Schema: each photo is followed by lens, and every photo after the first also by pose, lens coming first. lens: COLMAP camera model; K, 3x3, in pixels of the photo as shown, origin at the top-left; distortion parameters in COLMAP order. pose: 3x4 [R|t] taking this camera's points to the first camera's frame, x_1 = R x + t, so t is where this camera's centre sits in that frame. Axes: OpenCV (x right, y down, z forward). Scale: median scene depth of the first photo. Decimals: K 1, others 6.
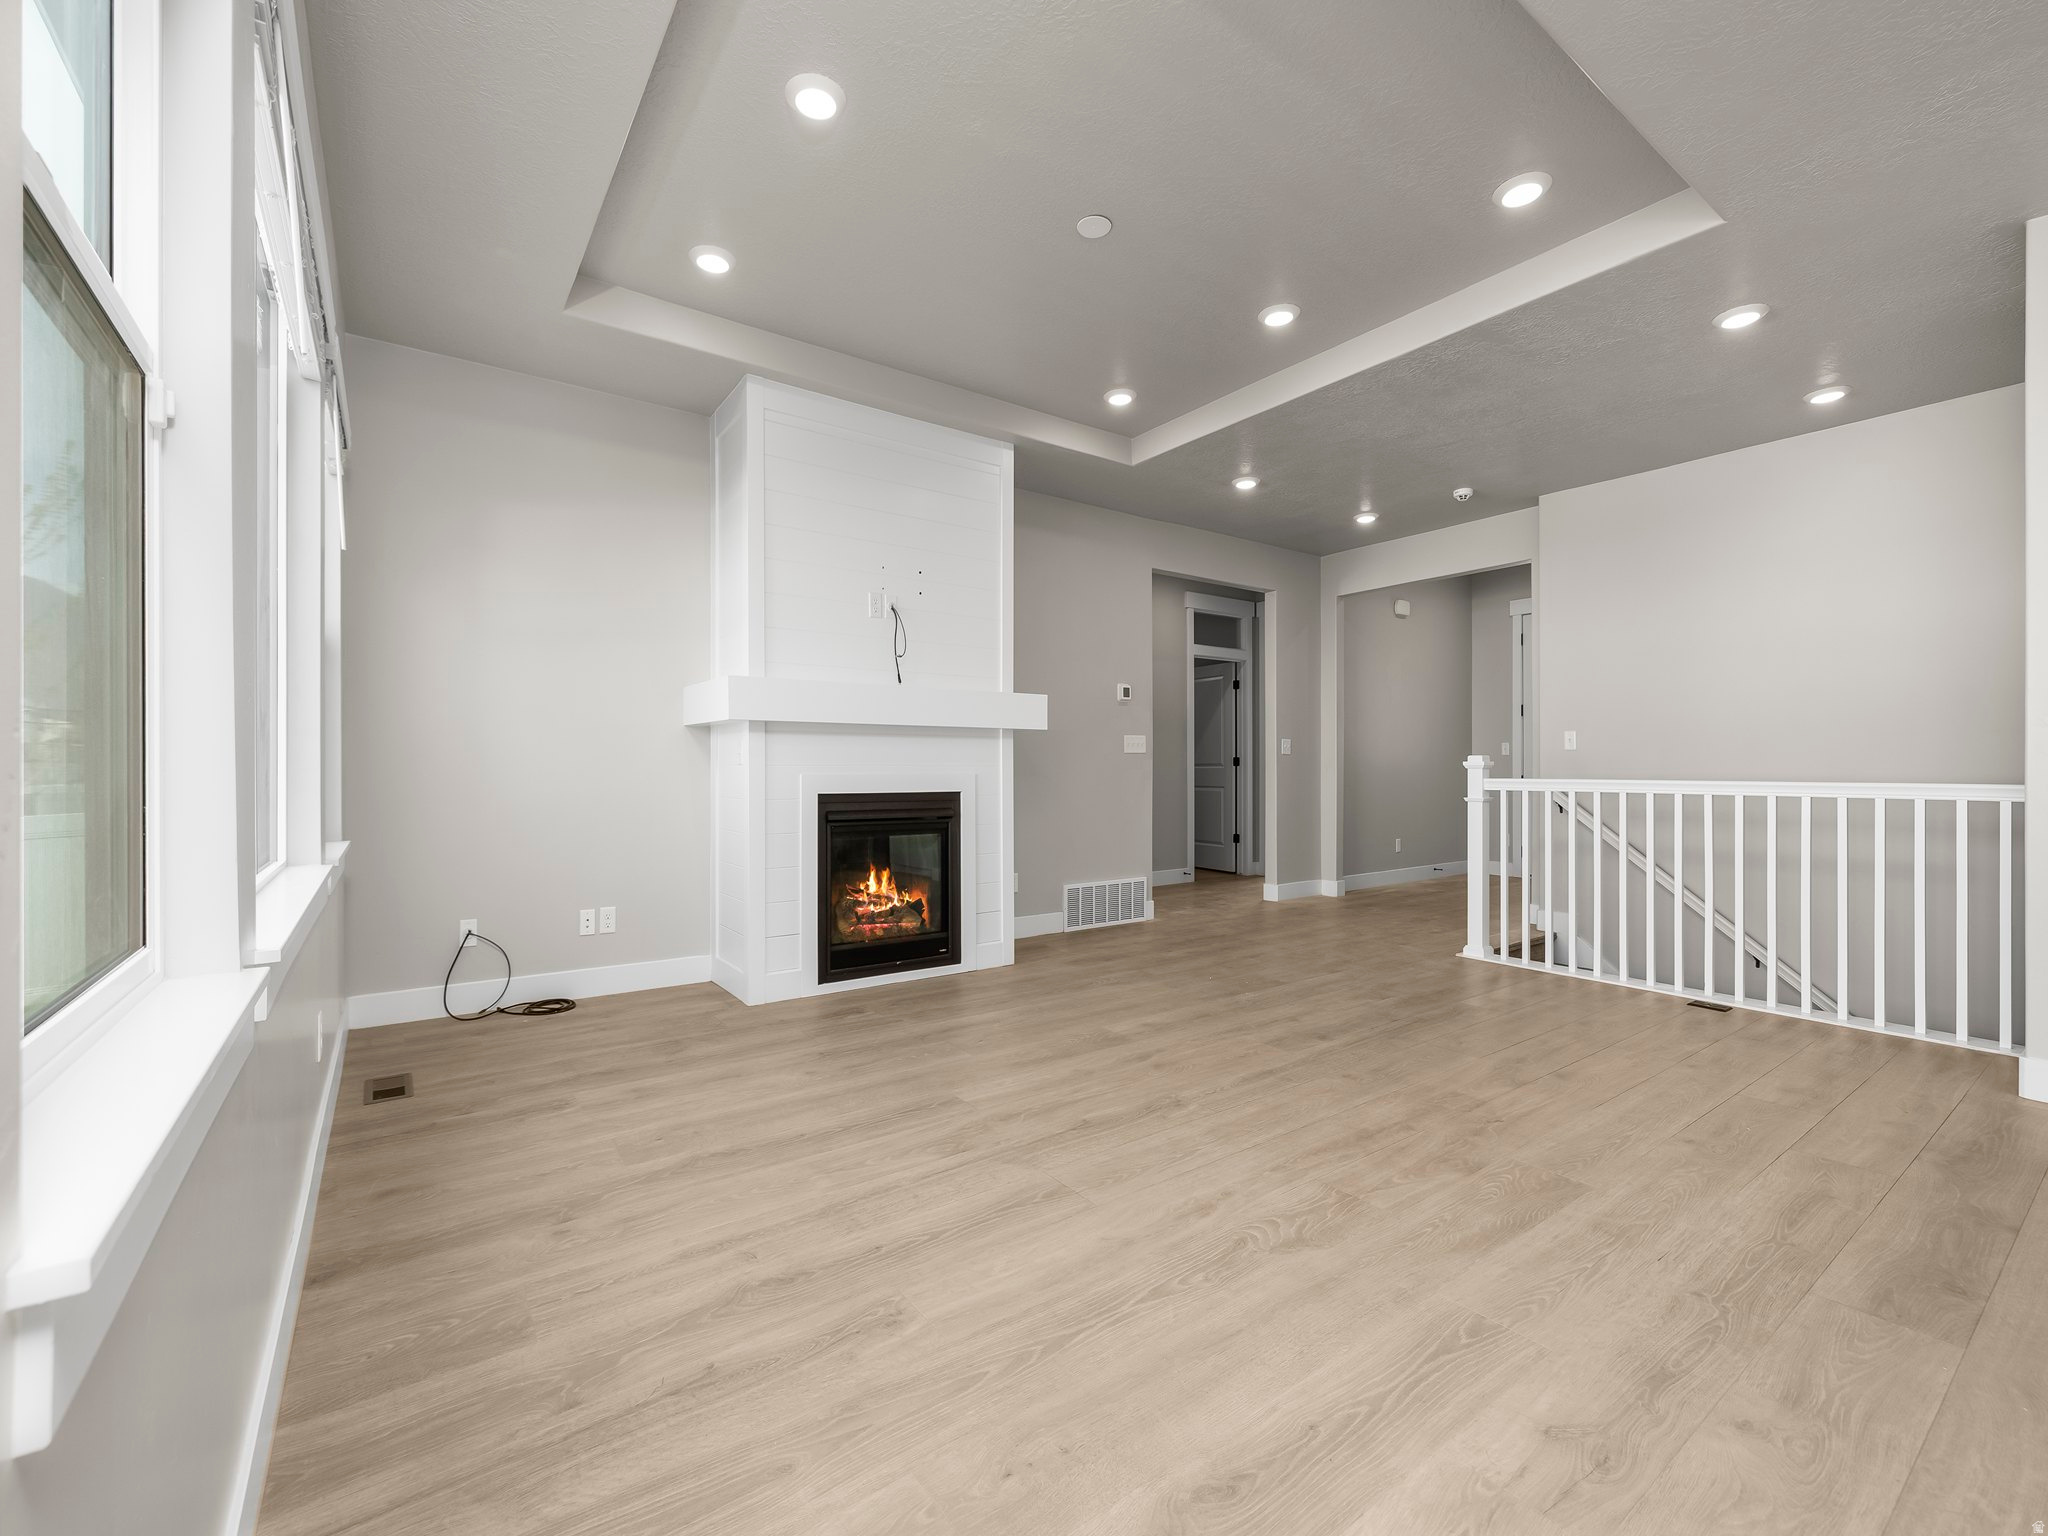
lens RADIAL K [[874.0, 0, 1014.4], [0, 874.0, 766.9], [0, 0, 1]] dist [0.001957, 0.000378]
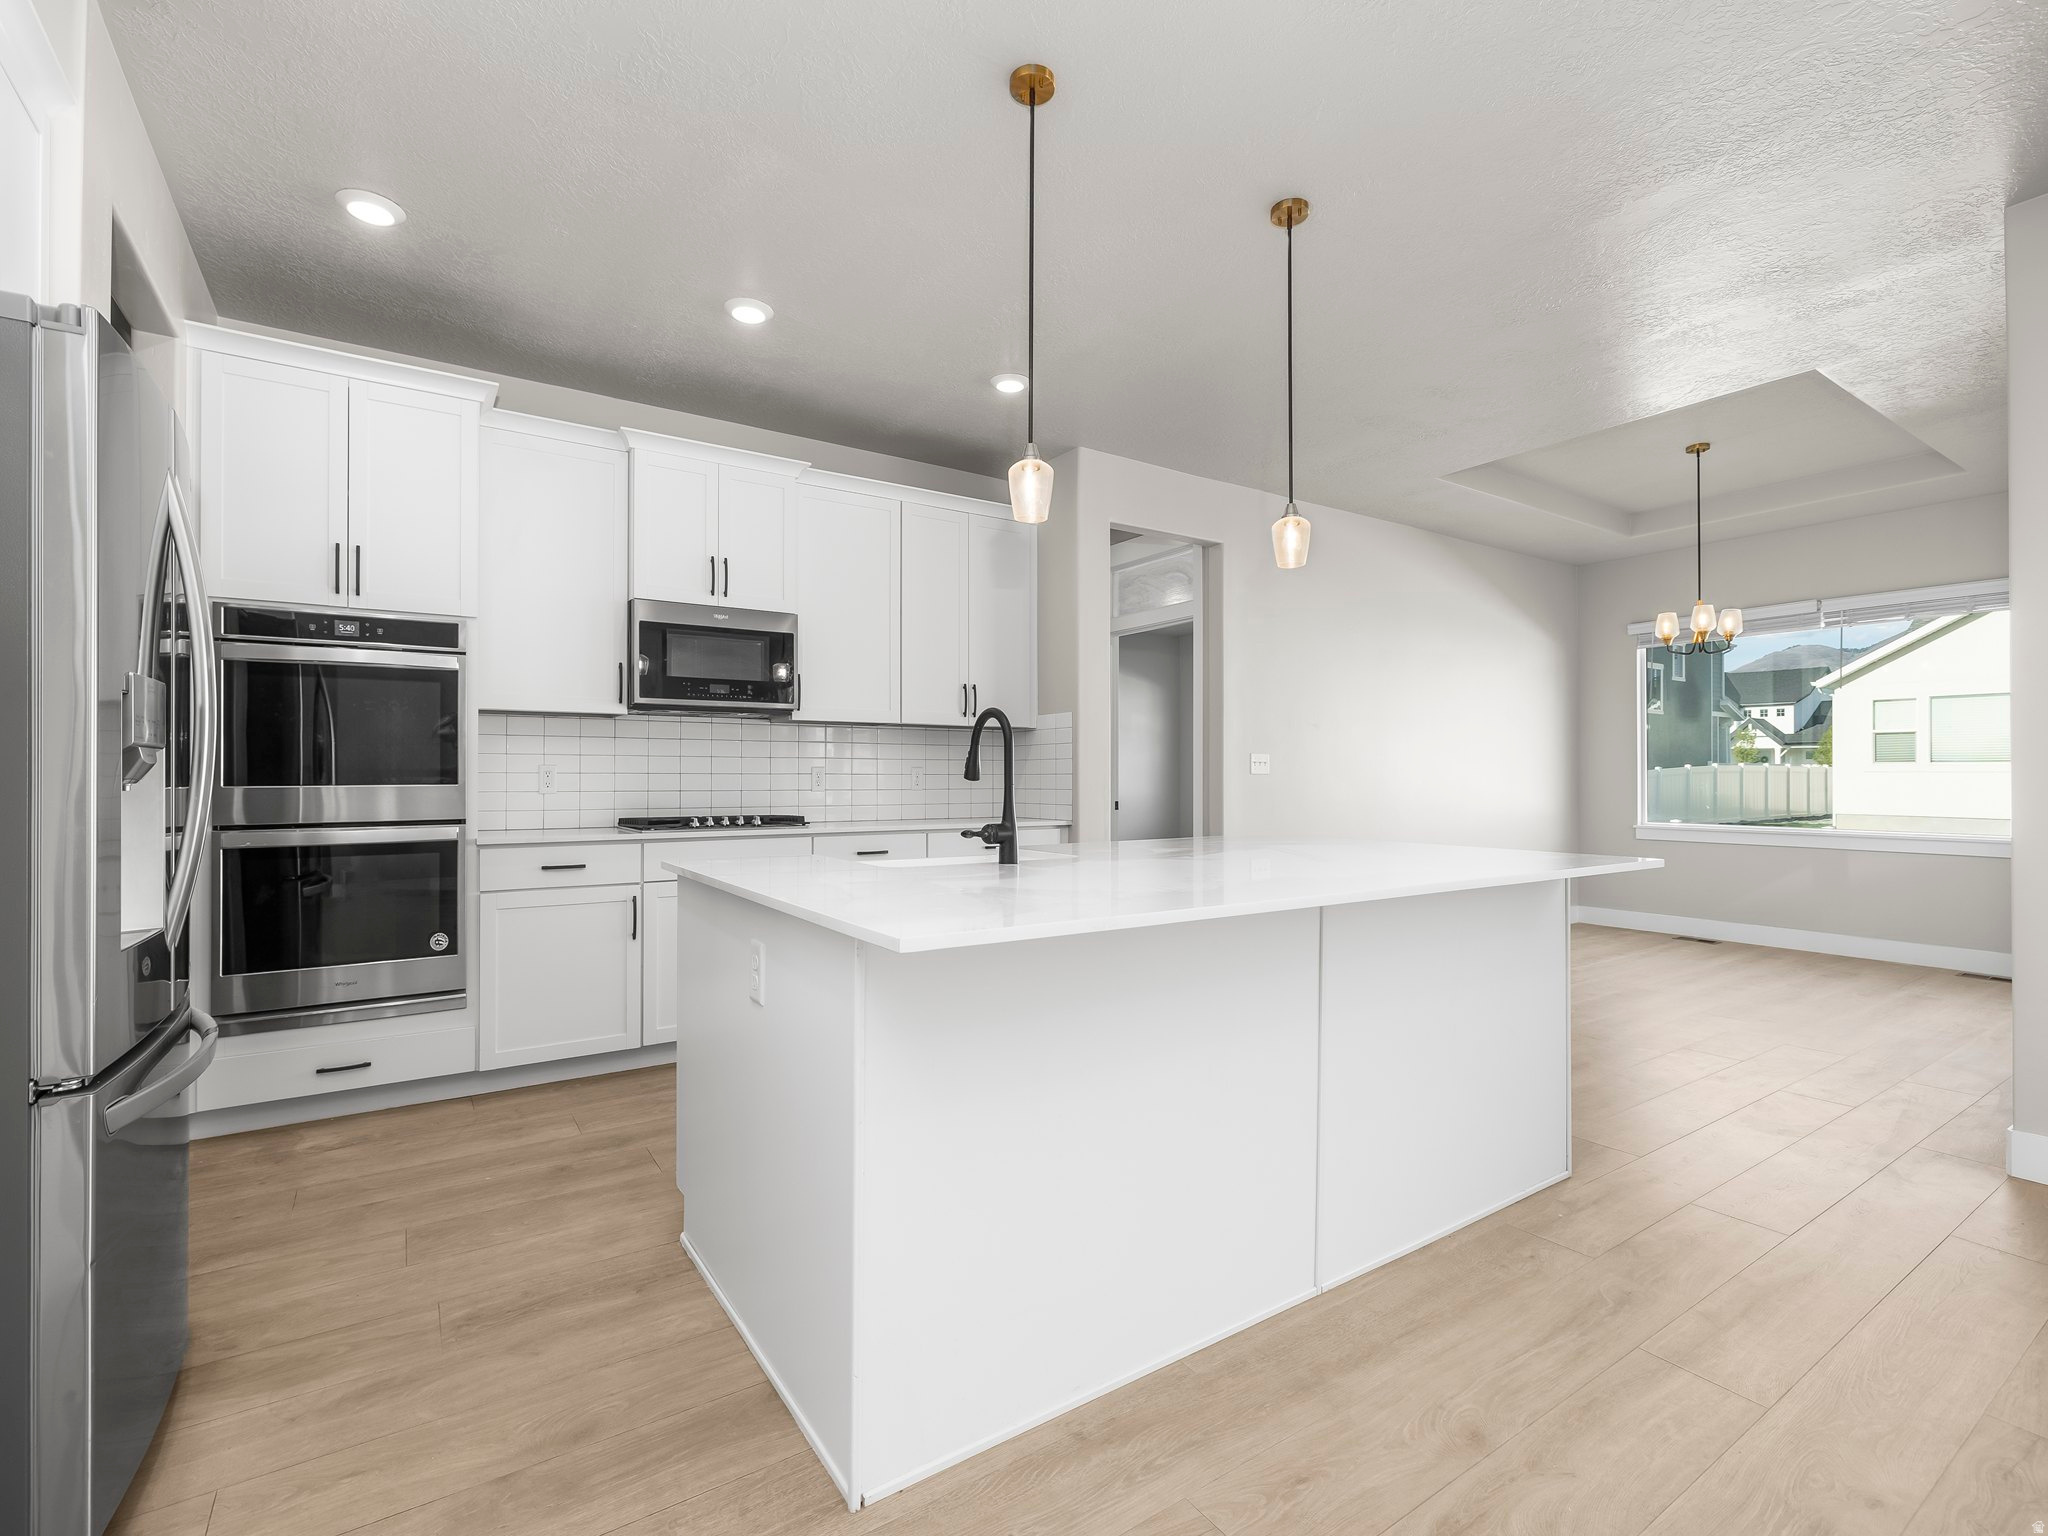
lens RADIAL K [[936.7, 0, 1009.3], [0, 936.7, 768.0], [0, 0, 1]] dist [-0.002155, -0.000550]
pose [[-0.999037, -0.002872, 0.043788, 0.633103], [-0.003175, 0.999971, -0.006859, -0.023630], [-0.043767, -0.006992, -0.999017, 0.753953]]
